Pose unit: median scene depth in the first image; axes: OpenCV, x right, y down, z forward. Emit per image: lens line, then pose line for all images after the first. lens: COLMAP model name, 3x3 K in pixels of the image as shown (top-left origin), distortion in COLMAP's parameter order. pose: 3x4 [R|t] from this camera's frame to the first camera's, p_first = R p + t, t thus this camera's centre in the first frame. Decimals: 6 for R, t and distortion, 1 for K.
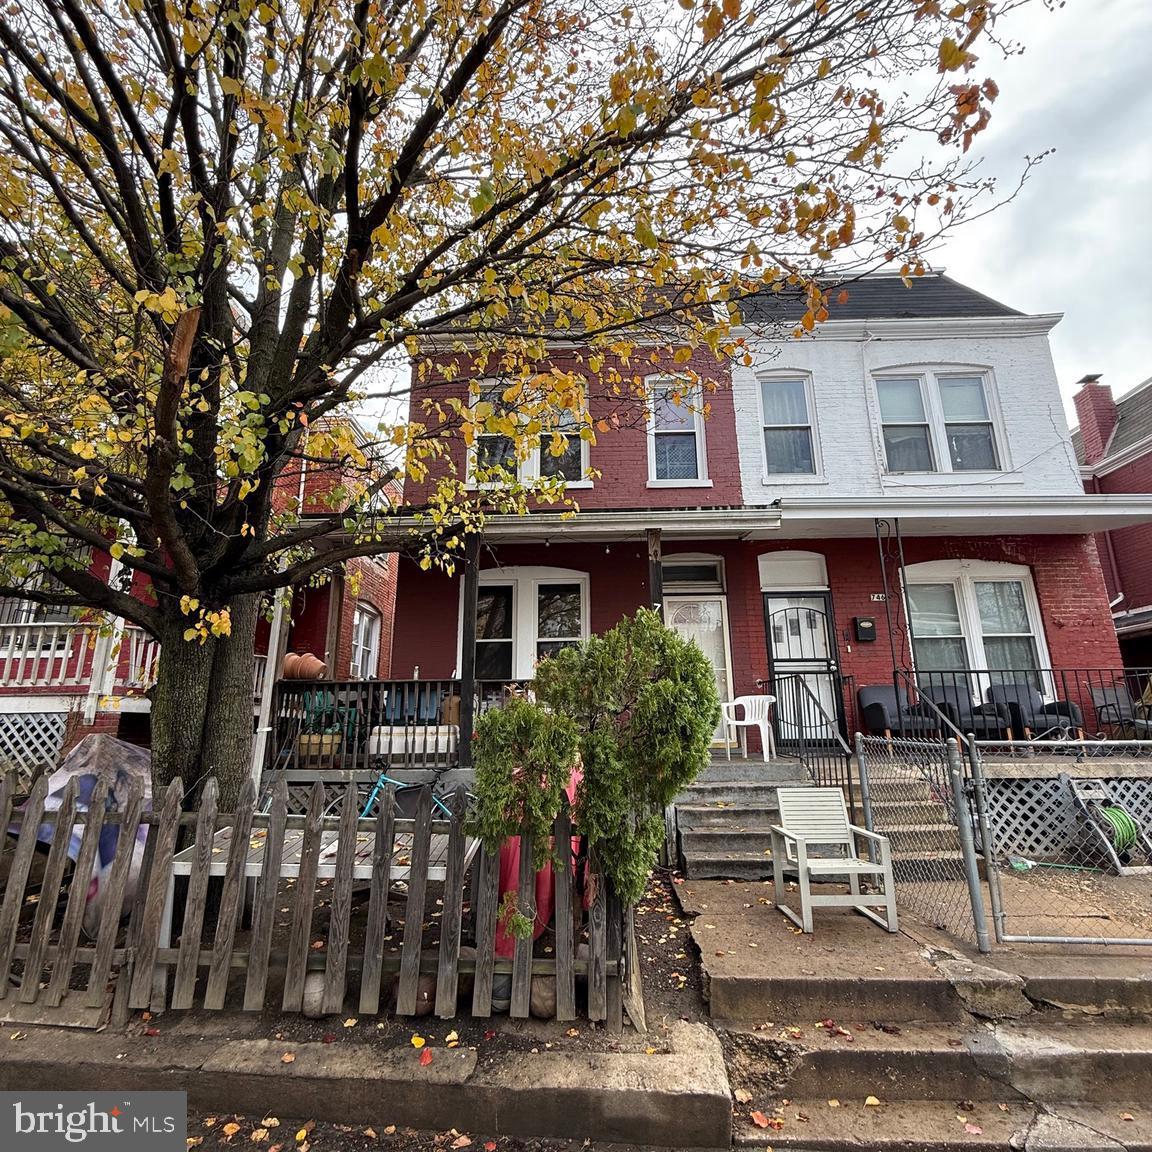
lens RADIAL K [[605.9, 0, 576.0], [0, 605.9, 576.0], [0, 0, 1]] dist [0.000803, -0.000672]
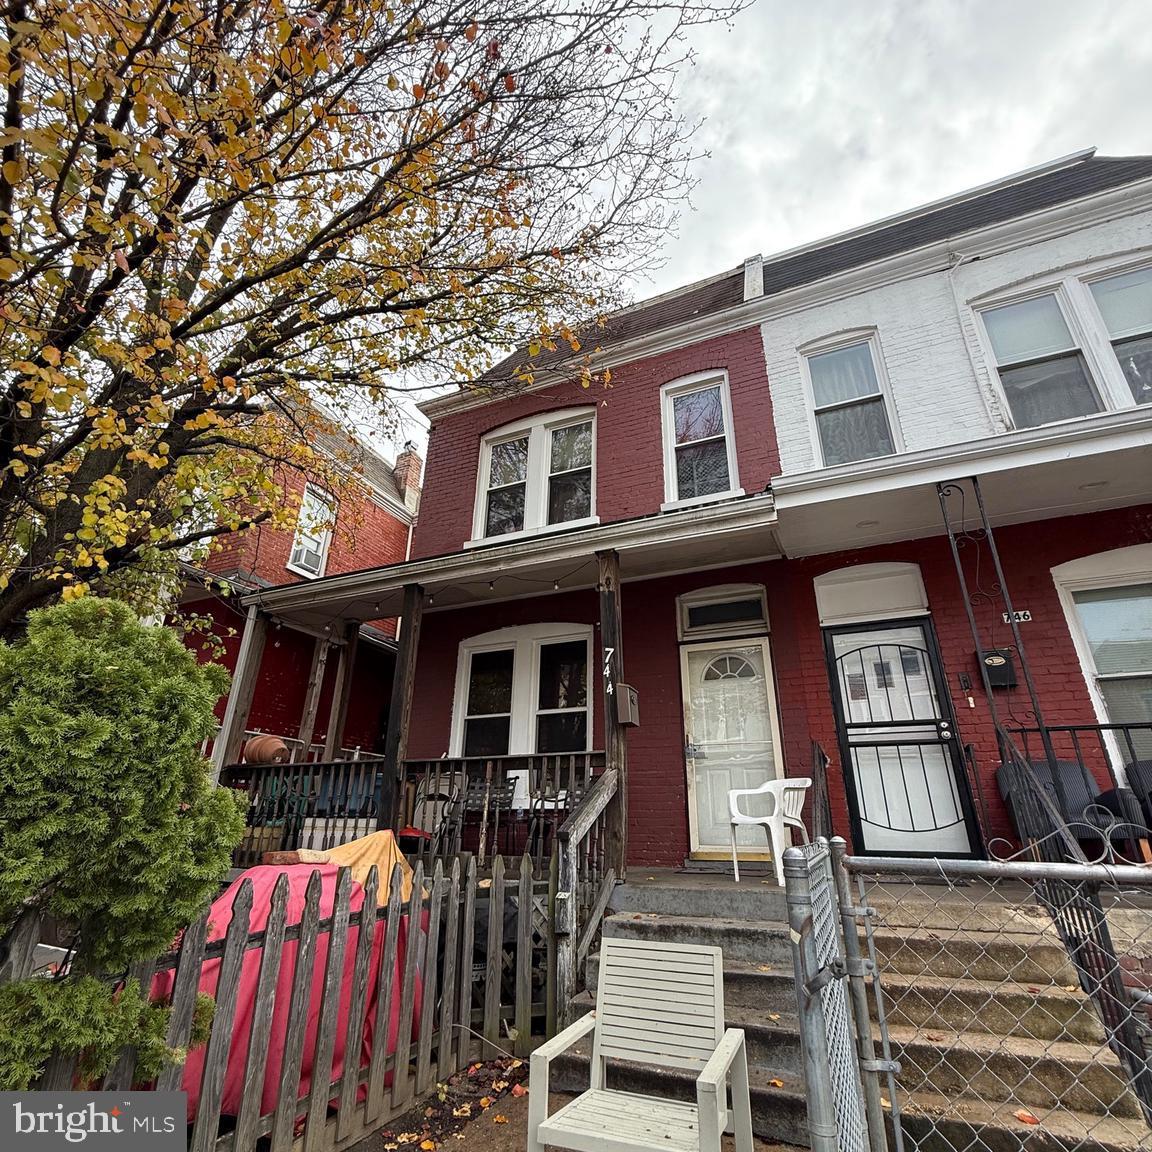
lens RADIAL K [[605.9, 0, 576.0], [0, 605.9, 576.0], [0, 0, 1]] dist [0.000803, -0.000672]
pose [[0.925344, -0.128114, -0.356826, 0.298003], [0.071754, 0.983346, -0.166982, 0.064188], [0.372276, 0.128912, 0.919126, 0.242993]]
